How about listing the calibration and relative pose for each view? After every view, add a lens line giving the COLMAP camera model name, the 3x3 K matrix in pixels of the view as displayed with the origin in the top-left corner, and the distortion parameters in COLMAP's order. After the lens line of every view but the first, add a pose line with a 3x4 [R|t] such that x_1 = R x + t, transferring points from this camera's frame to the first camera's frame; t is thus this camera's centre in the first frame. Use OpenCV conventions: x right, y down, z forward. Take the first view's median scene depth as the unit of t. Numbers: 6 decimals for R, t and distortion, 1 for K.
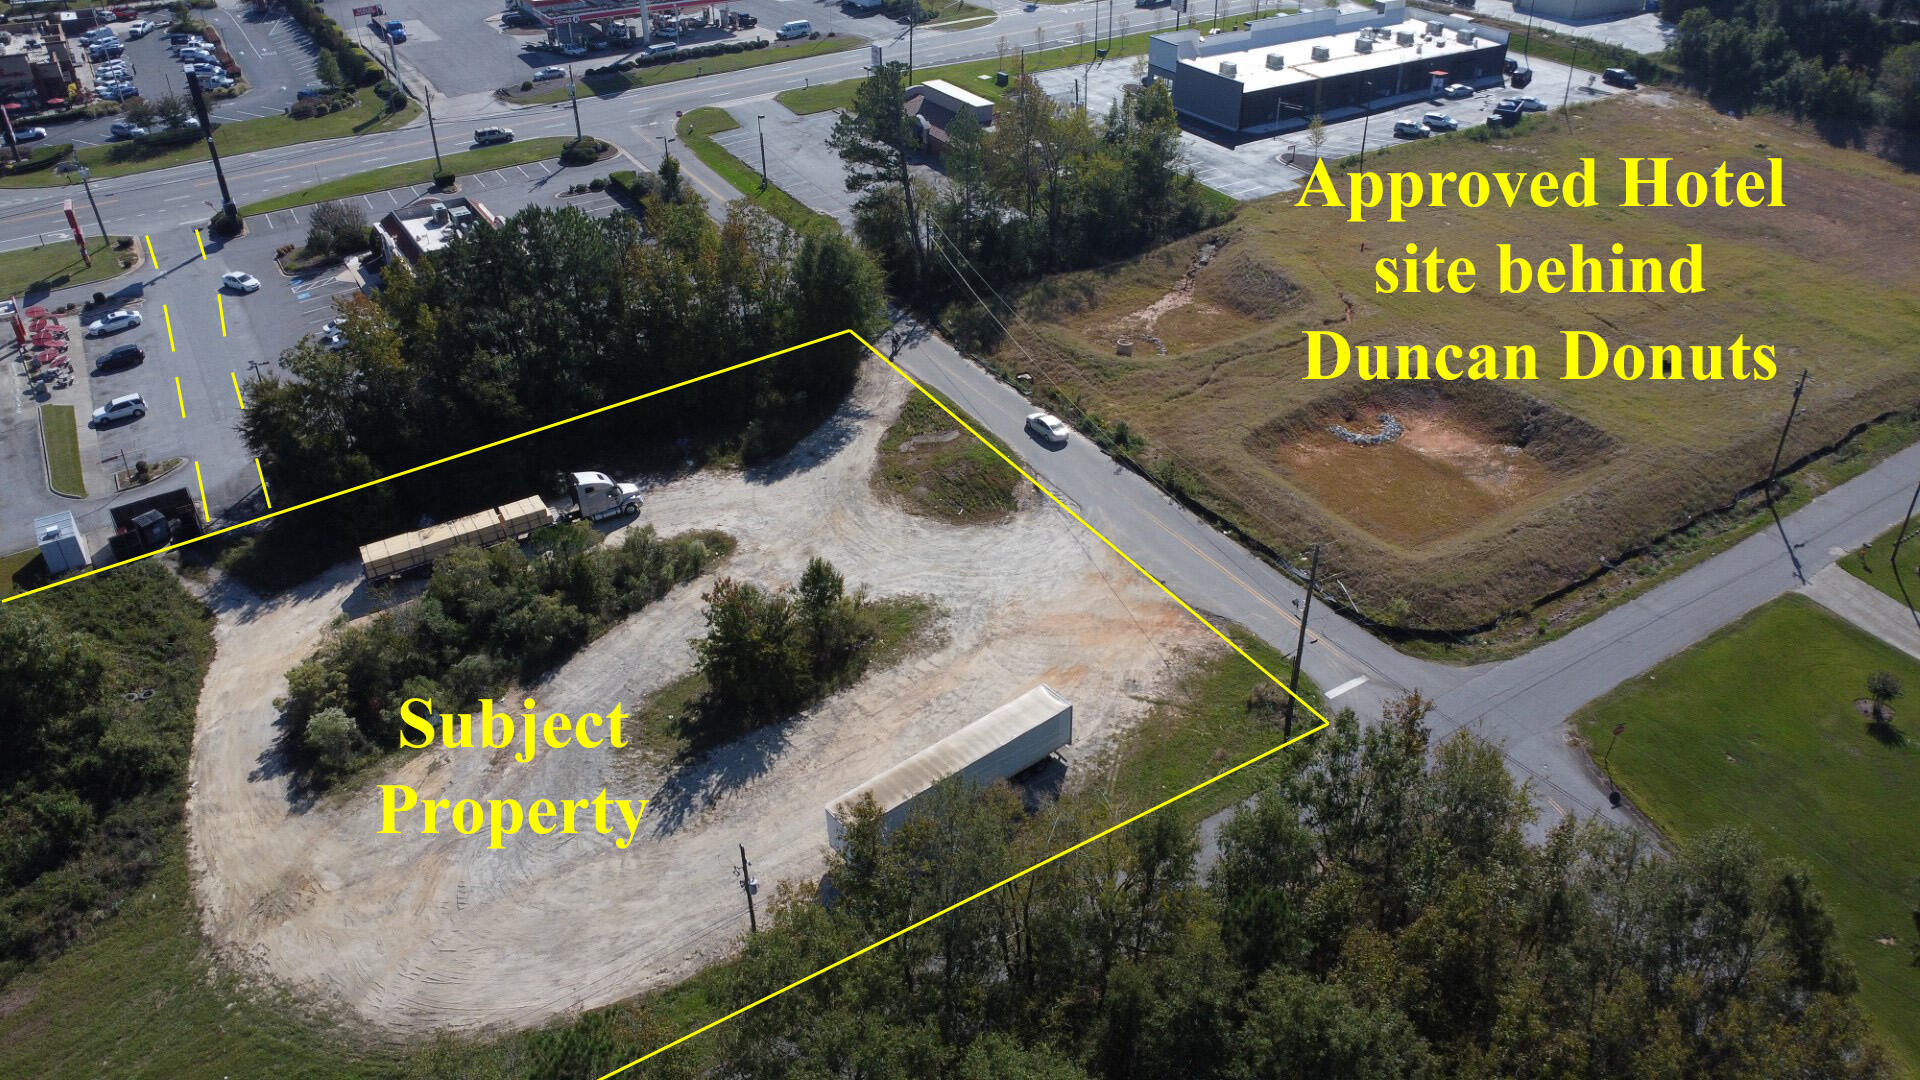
lens RADIAL K [[1384.2, 0, 957.6], [0, 1384.2, 537.4], [0, 0, 1]] dist [-0.028640, -0.006454]
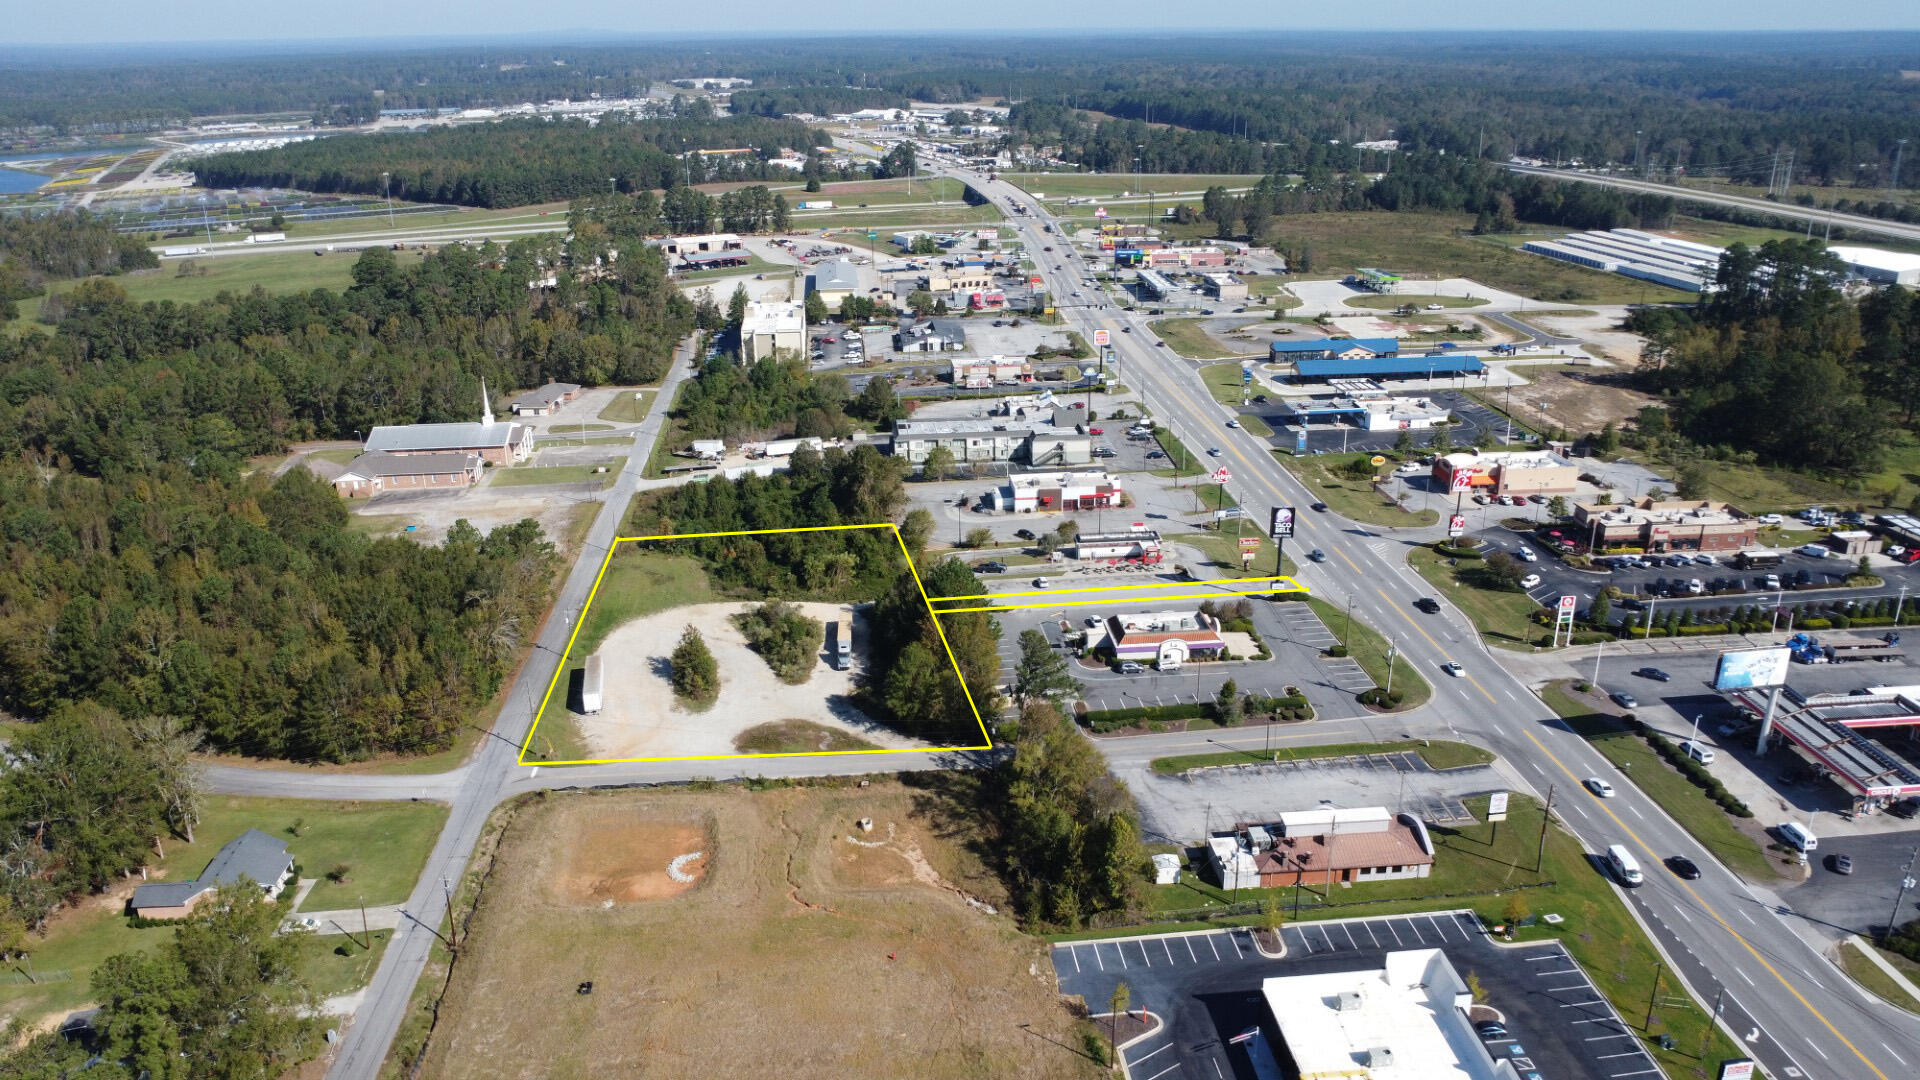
lens RADIAL K [[1384.2, 0, 945.9], [0, 1384.2, 551.9], [0, 0, 1]] dist [-0.028640, -0.006454]
pose [[-0.443375, 0.336585, -0.830740, 1.040988], [-0.471476, 0.700666, 0.535515, -1.008352], [0.762318, 0.629109, -0.151966, 0.966094]]
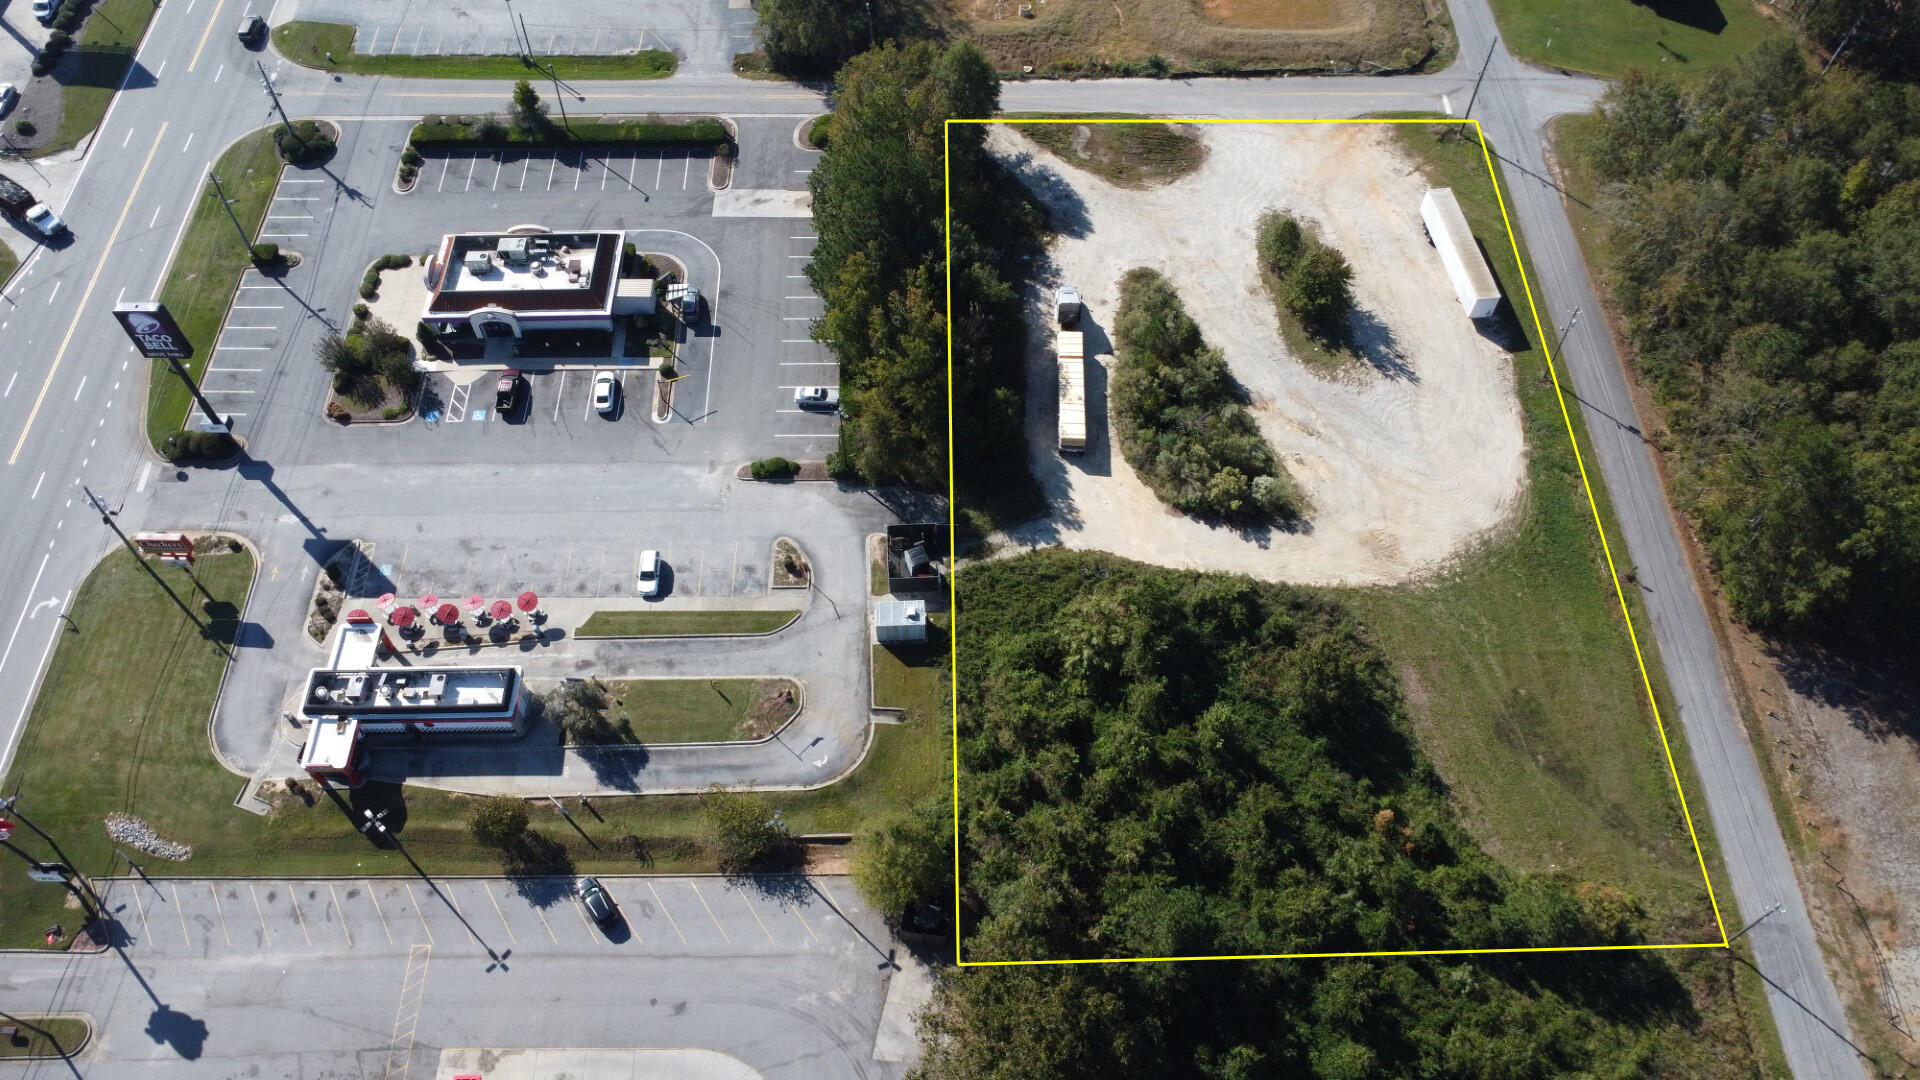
lens RADIAL K [[1384.2, 0, 957.5], [0, 1384.2, 535.9], [0, 0, 1]] dist [-0.028640, -0.006454]
pose [[0.506227, -0.702723, 0.499915, -0.802119], [0.464565, 0.710589, 0.528433, -0.441941], [-0.726577, -0.035264, 0.686180, 0.115364]]
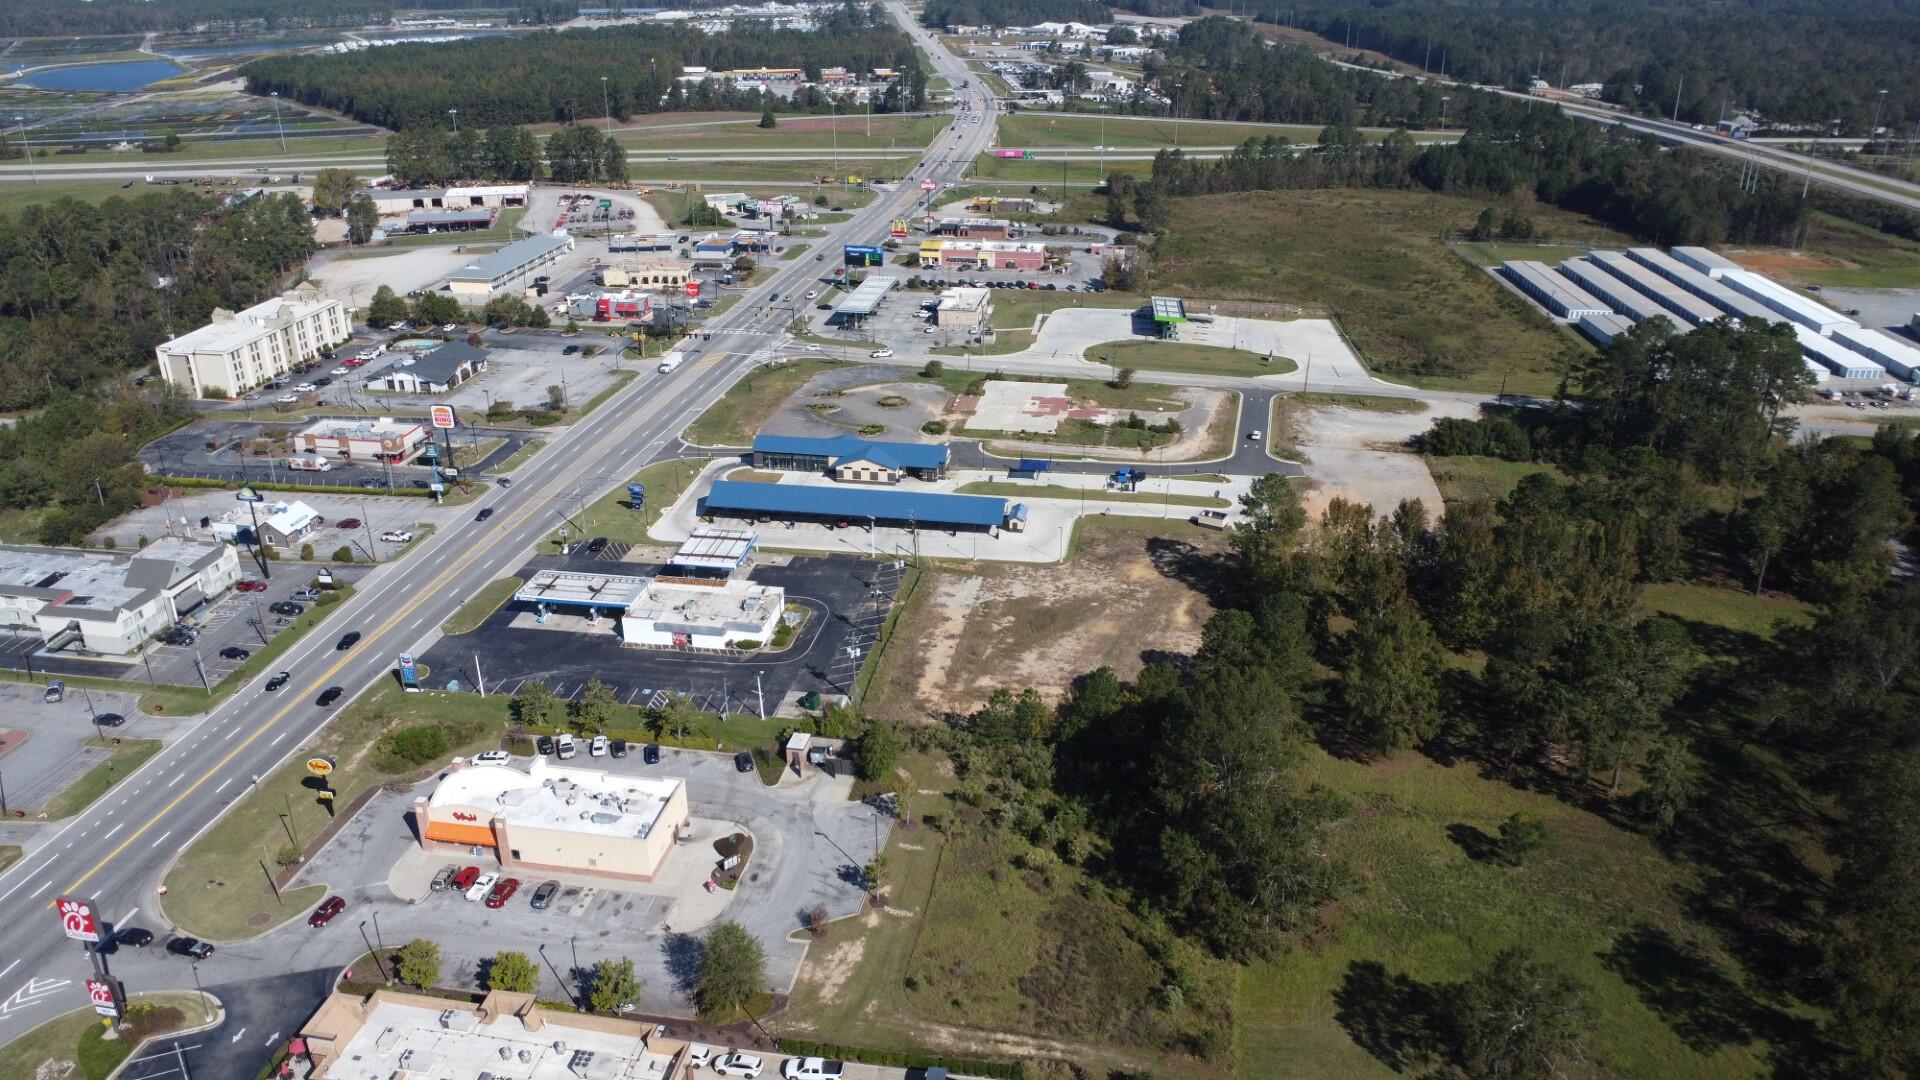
lens RADIAL K [[1384.2, 0, 953.4], [0, 1384.2, 554.4], [0, 0, 1]] dist [-0.028640, -0.006454]
pose [[-0.660245, 0.326147, -0.676539, -0.682930], [-0.396260, 0.613938, 0.682684, -1.389249], [0.638008, 0.718824, -0.276111, 1.589143]]
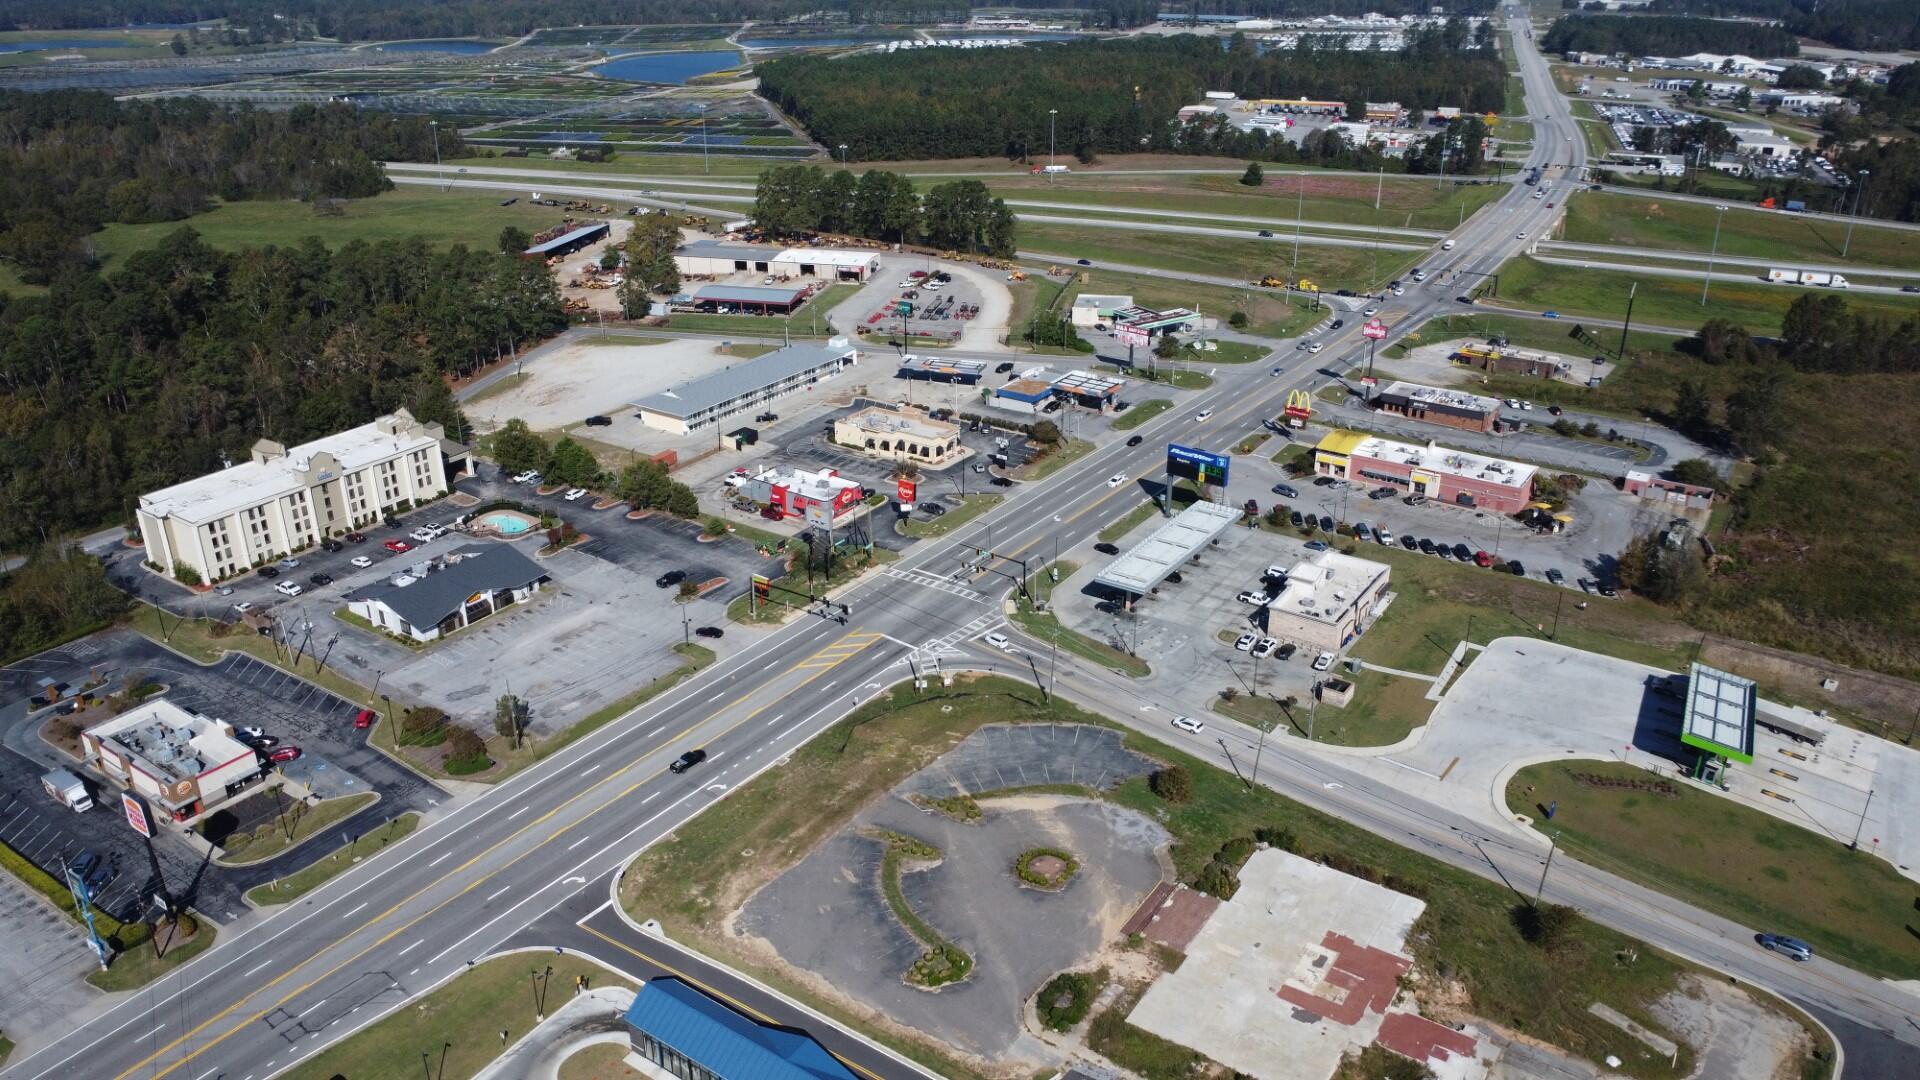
lens RADIAL K [[1384.2, 0, 953.8], [0, 1384.2, 548.0], [0, 0, 1]] dist [-0.028640, -0.006454]
pose [[-0.912398, 0.181651, -0.366788, -1.751533], [-0.209475, 0.562638, 0.799724, -1.012690], [0.351640, 0.806499, -0.475298, 1.043354]]
